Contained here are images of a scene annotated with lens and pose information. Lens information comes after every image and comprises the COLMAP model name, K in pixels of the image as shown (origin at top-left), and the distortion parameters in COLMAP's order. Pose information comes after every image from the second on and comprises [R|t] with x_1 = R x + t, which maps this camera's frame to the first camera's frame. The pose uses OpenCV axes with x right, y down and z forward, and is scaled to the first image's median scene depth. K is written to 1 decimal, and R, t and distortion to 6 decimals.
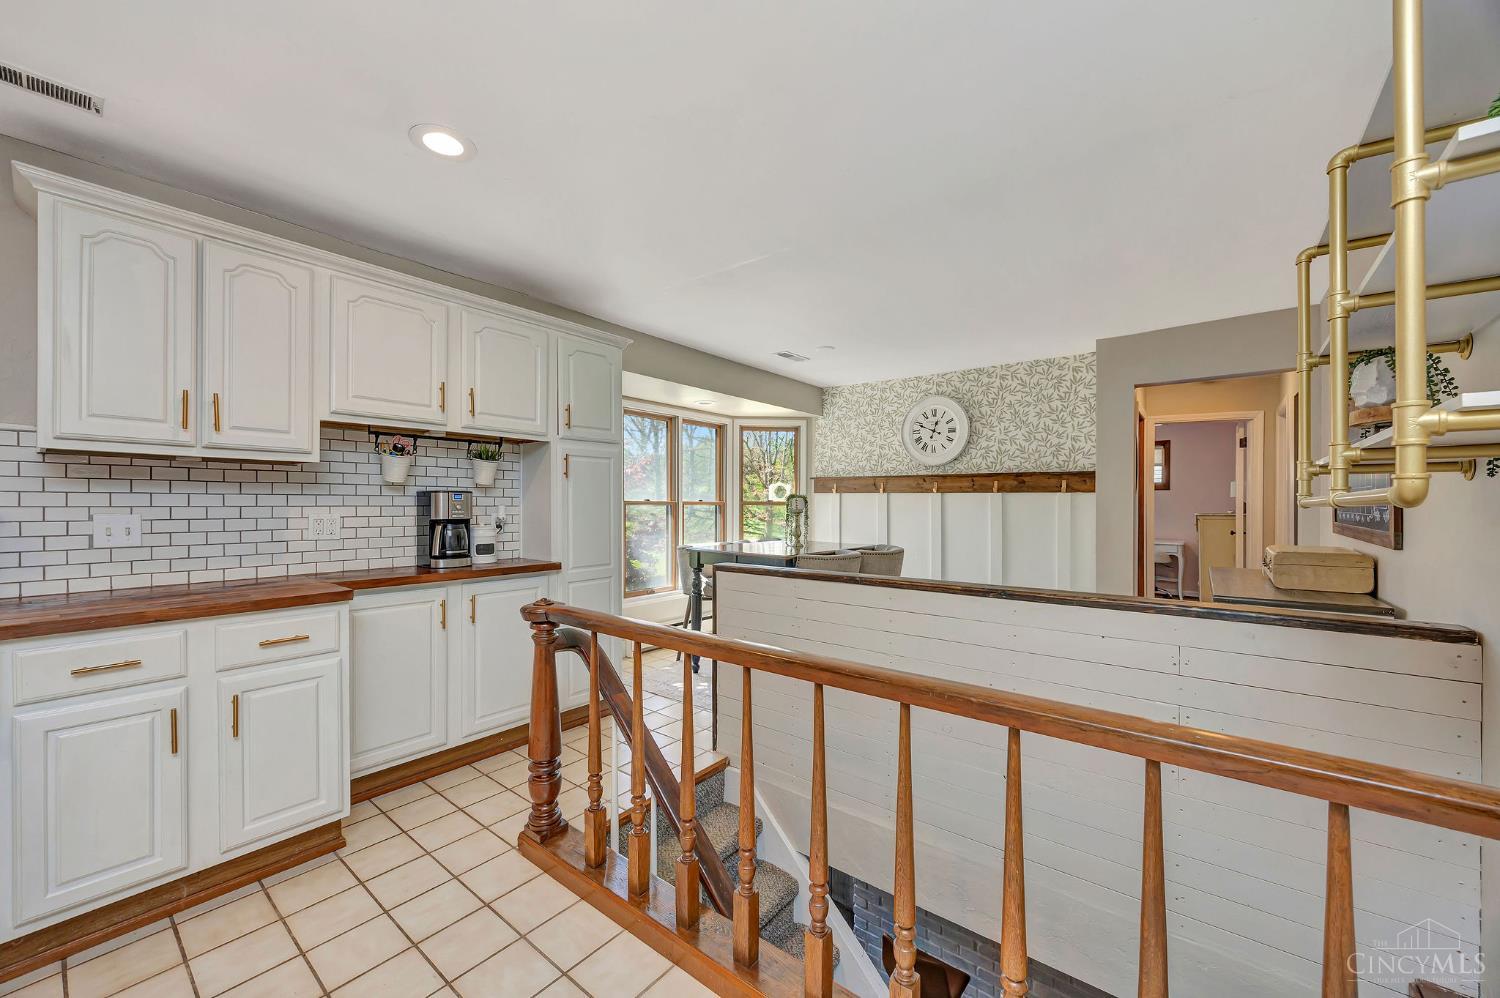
lens RADIAL K [[574.2, 0, 751.9], [0, 574.2, 508.4], [0, 0, 1]] dist [-0.002623, -0.000352]
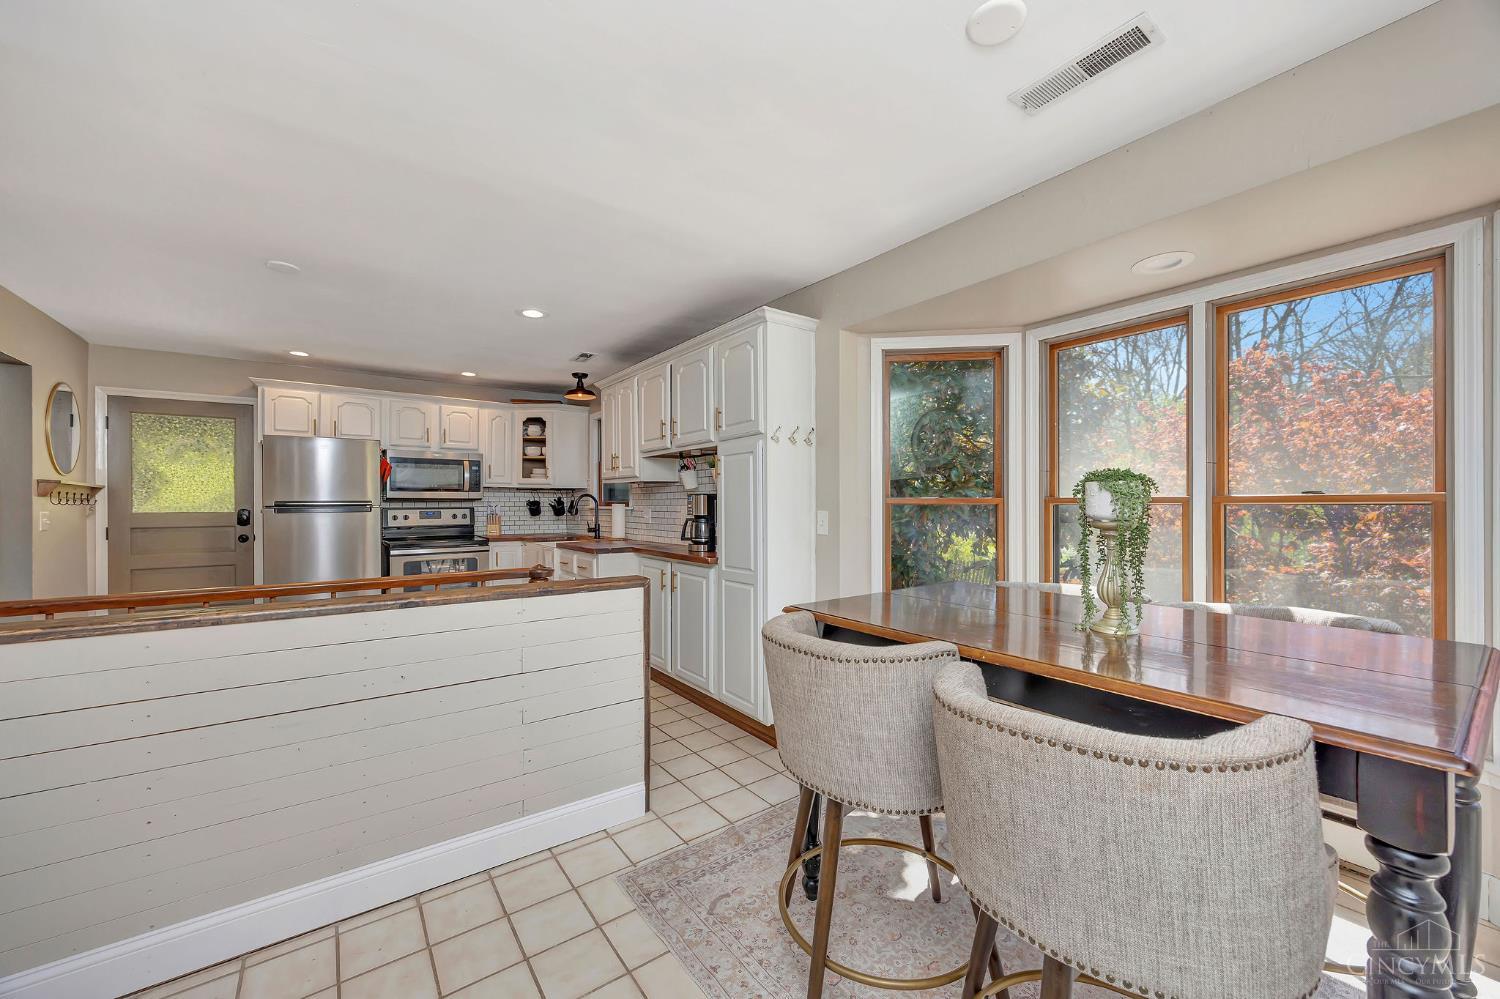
lens RADIAL K [[574.2, 0, 751.9], [0, 574.2, 508.9], [0, 0, 1]] dist [-0.002623, -0.000352]
pose [[-0.266140, 0.003793, -0.963927, 0.779523], [-0.006246, 0.999964, 0.005659, -0.004196], [0.963914, 0.007527, -0.266107, 1.566353]]
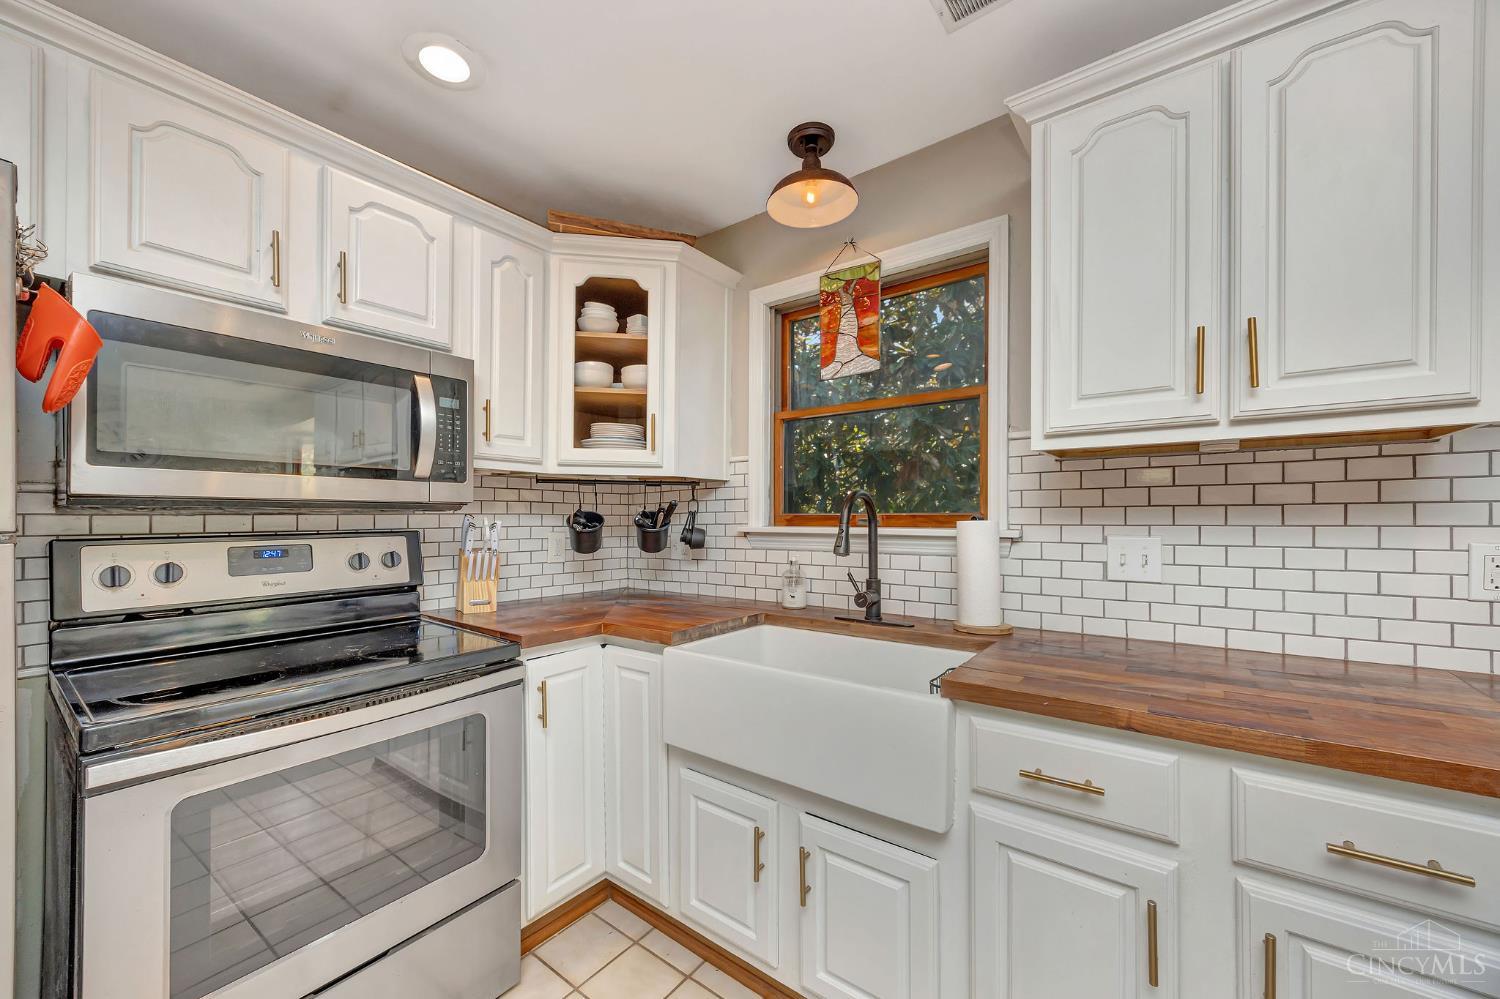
lens RADIAL K [[570.1, 0, 748.4], [0, 570.1, 520.3], [0, 0, 1]] dist [0.000208, -0.000044]
pose [[0.016106, -0.003183, -0.999865, -0.303703], [-0.004272, 0.999986, -0.003253, -0.003820], [0.999861, 0.004324, 0.016092, 0.385997]]
